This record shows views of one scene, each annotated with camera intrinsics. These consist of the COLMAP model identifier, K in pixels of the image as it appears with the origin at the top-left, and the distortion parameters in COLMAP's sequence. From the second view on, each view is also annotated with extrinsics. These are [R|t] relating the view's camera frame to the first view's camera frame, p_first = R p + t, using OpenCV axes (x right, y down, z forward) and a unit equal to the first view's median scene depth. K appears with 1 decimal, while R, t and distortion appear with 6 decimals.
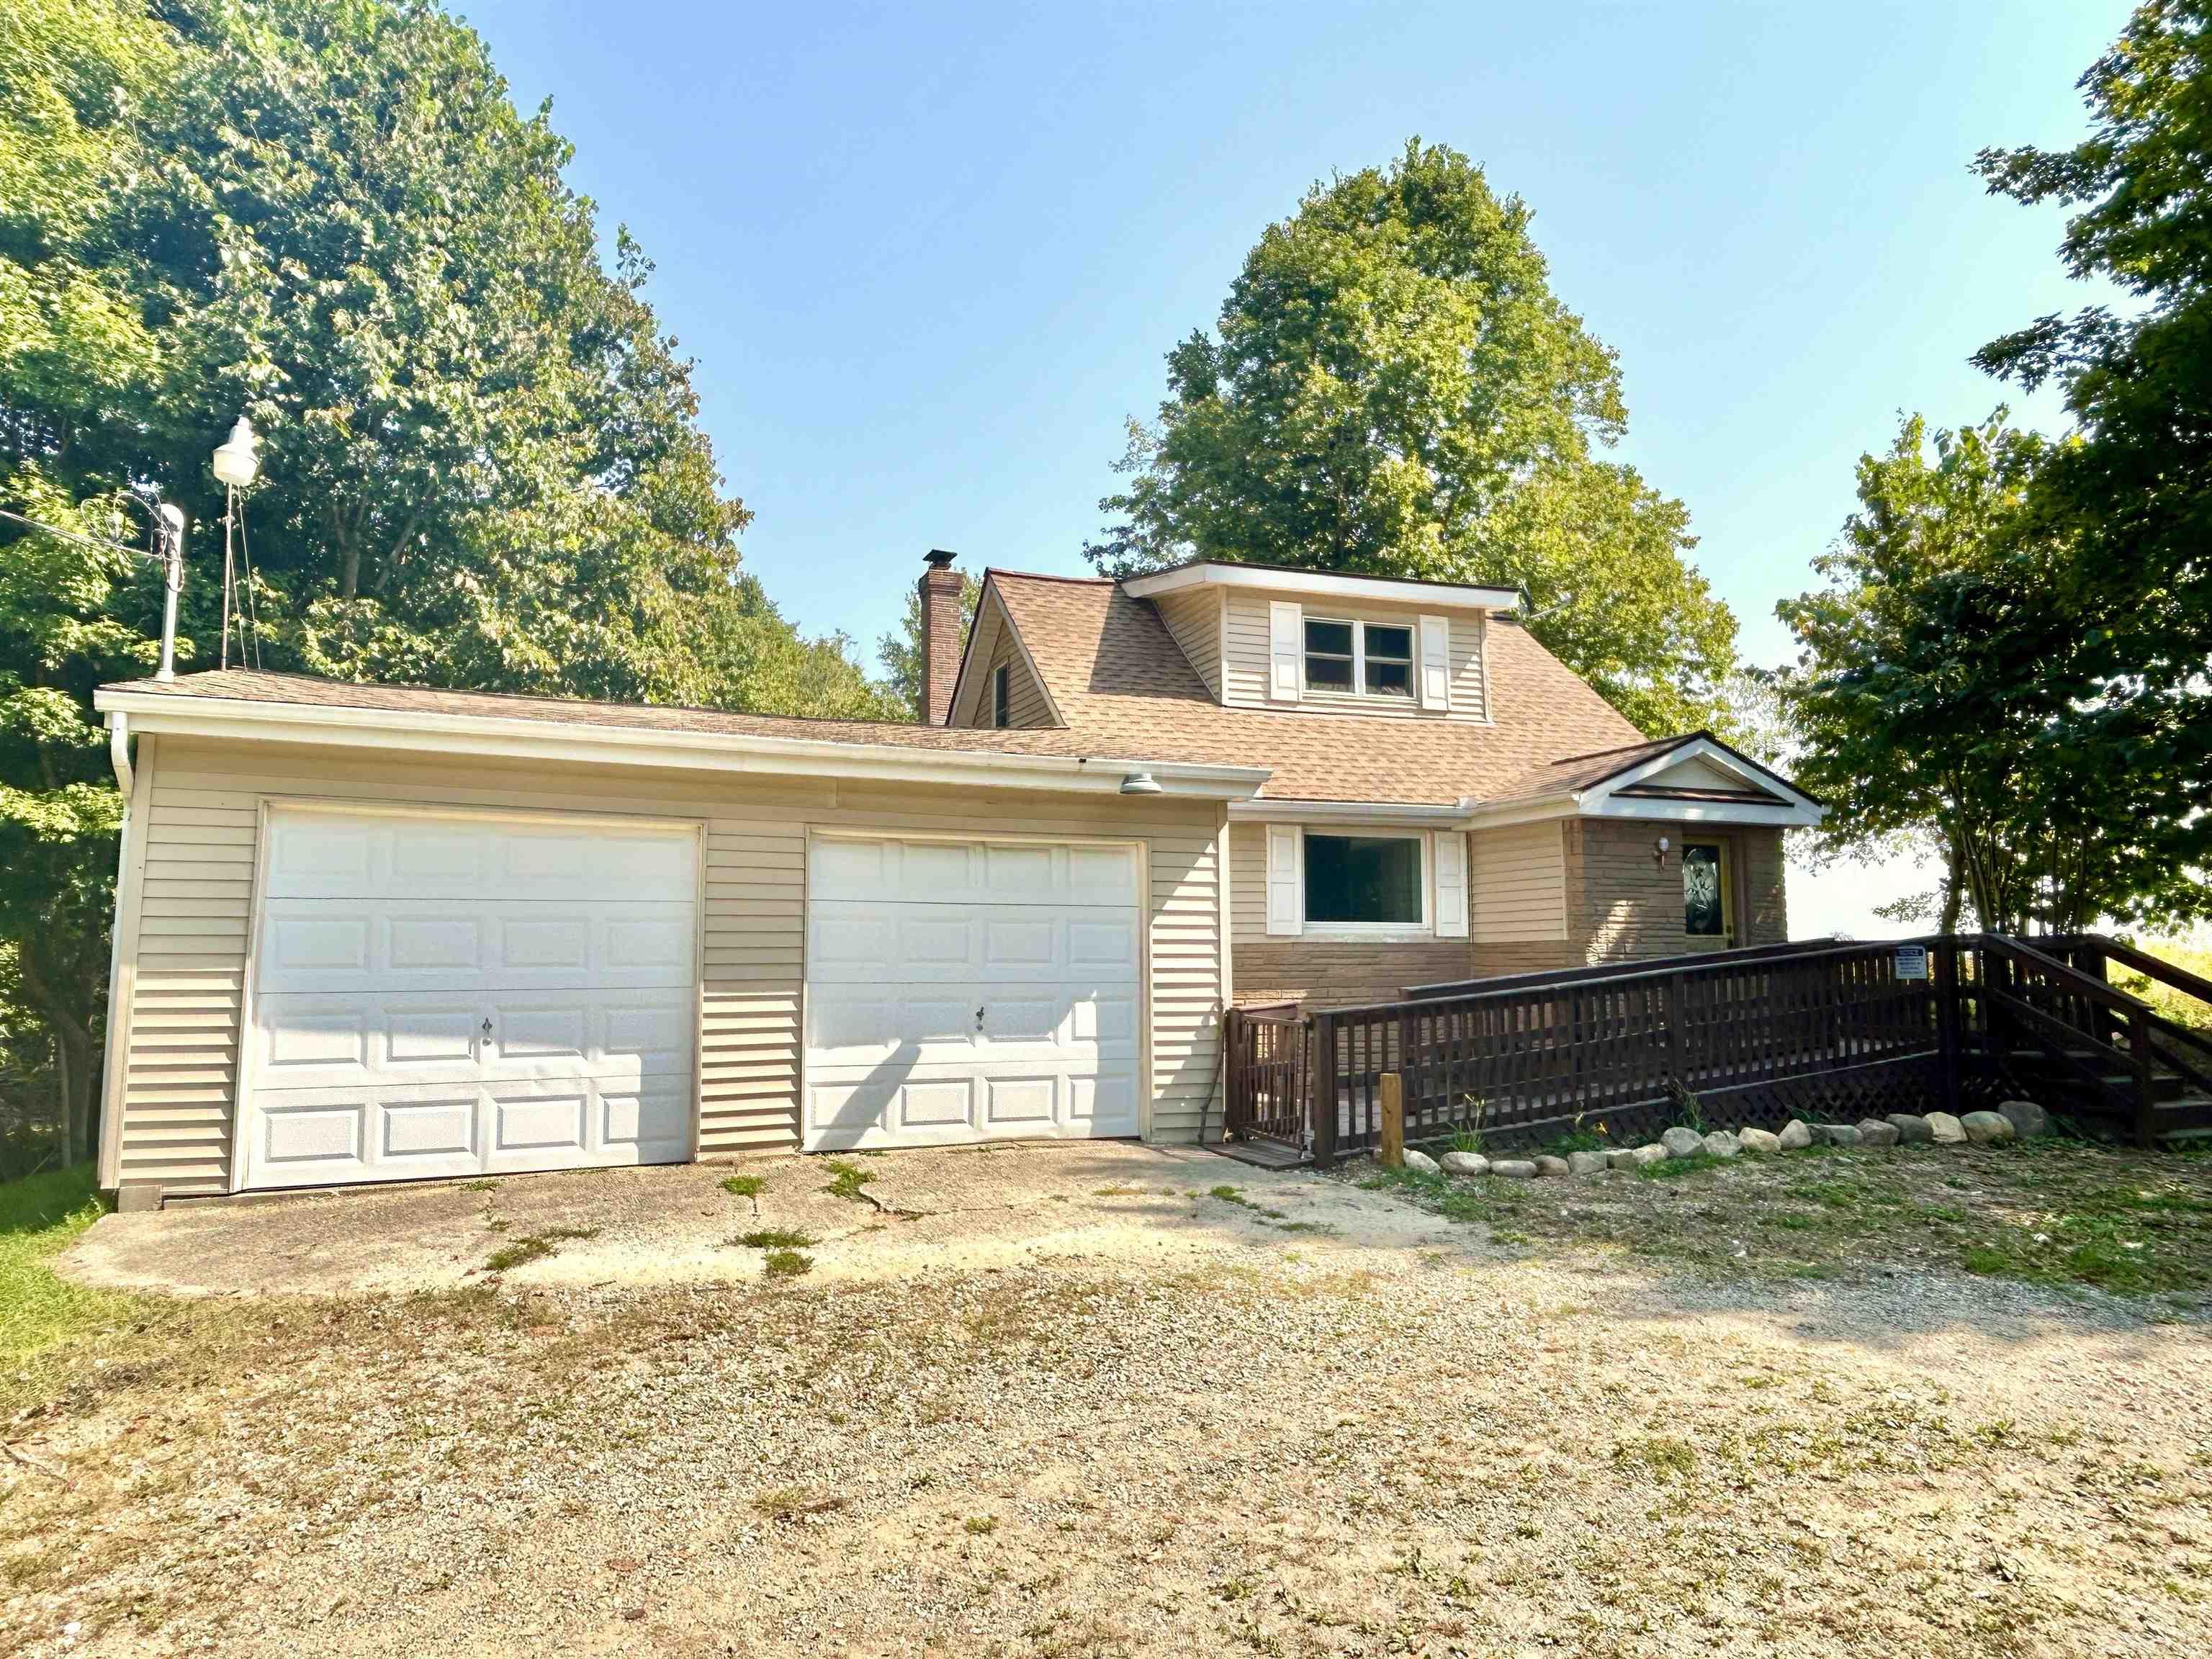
lens RADIAL K [[1457.0, 0, 1106.0], [0, 1457.0, 829.5], [0, 0, 1]] dist [-0.004189, -0.001402]
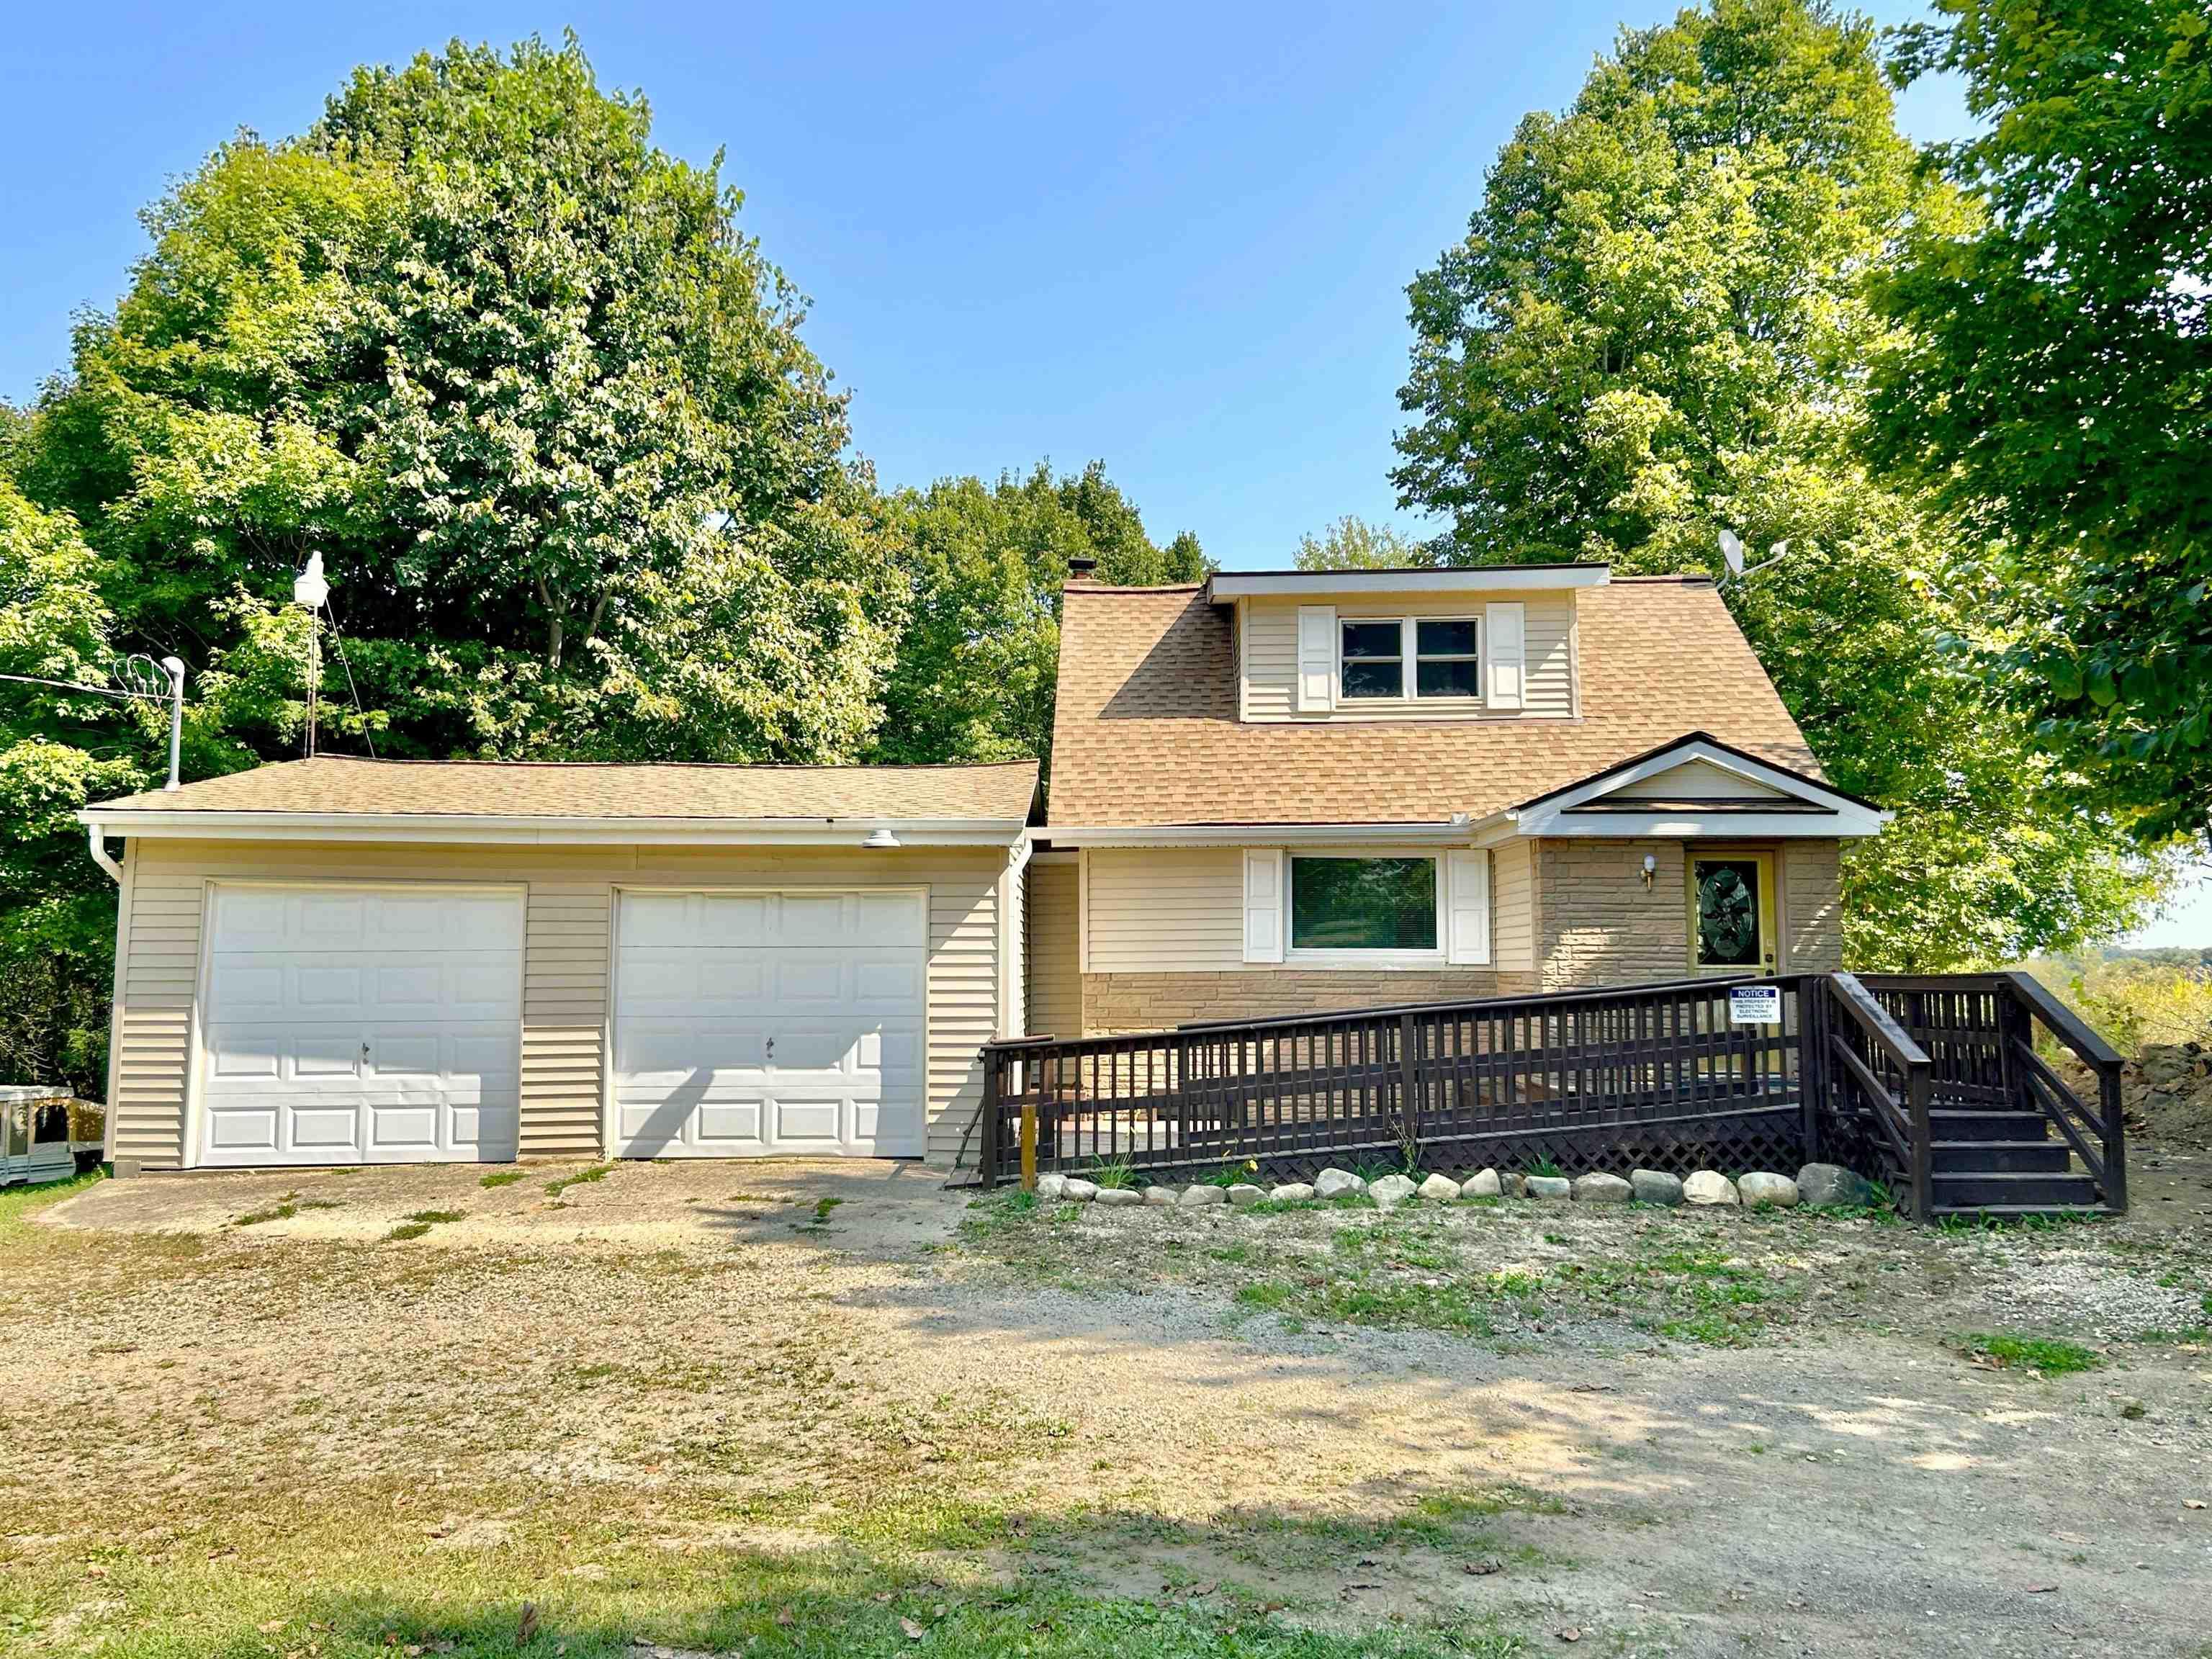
lens RADIAL K [[1786.6, 0, 1106.0], [0, 1786.6, 829.5], [0, 0, 1]] dist [0.105528, -0.189502]
pose [[0.924769, -0.027861, -0.379508, 0.523237], [0.034386, 0.999354, 0.010426, -0.035152], [0.378973, -0.022691, 0.925130, -0.149508]]
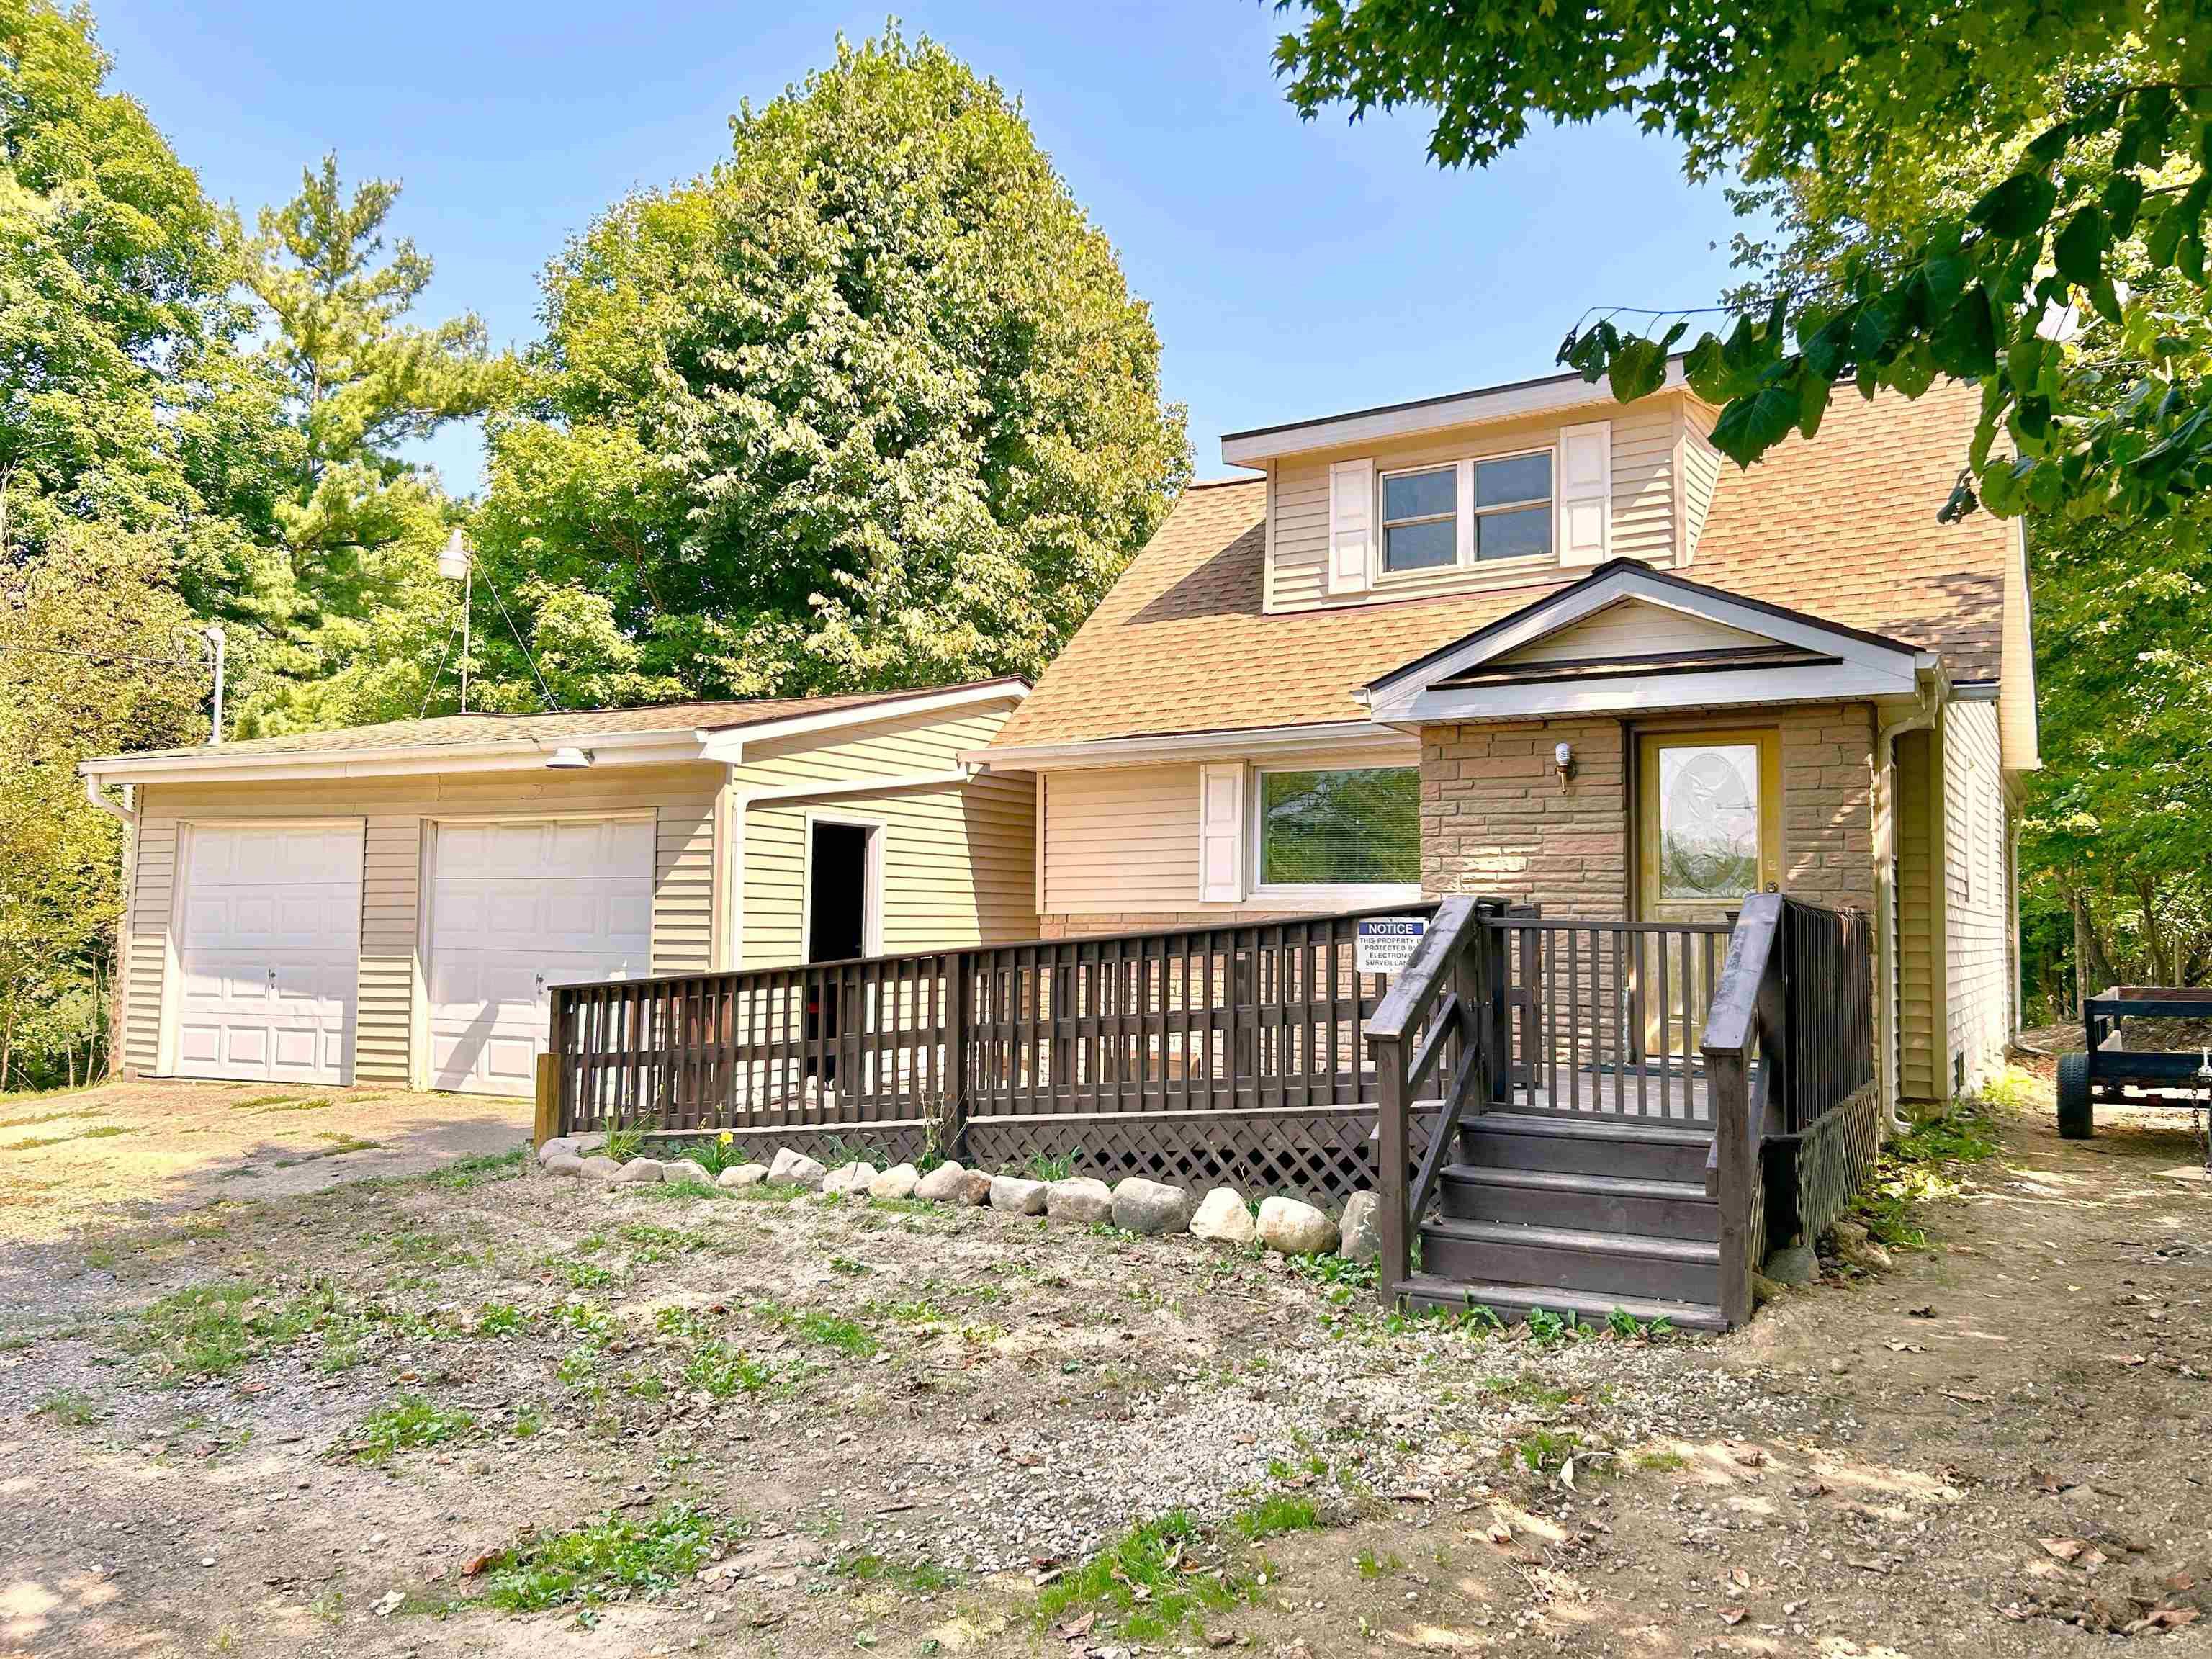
lens RADIAL K [[1670.2, 0, 1100.3], [0, 1670.2, 872.0], [0, 0, 1]] dist [0.022297, -0.003045]
pose [[0.615502, -0.021465, -0.787843, 0.871512], [0.063186, 0.997755, 0.022179, 0.034302], [0.785599, -0.063432, 0.615476, 0.426352]]
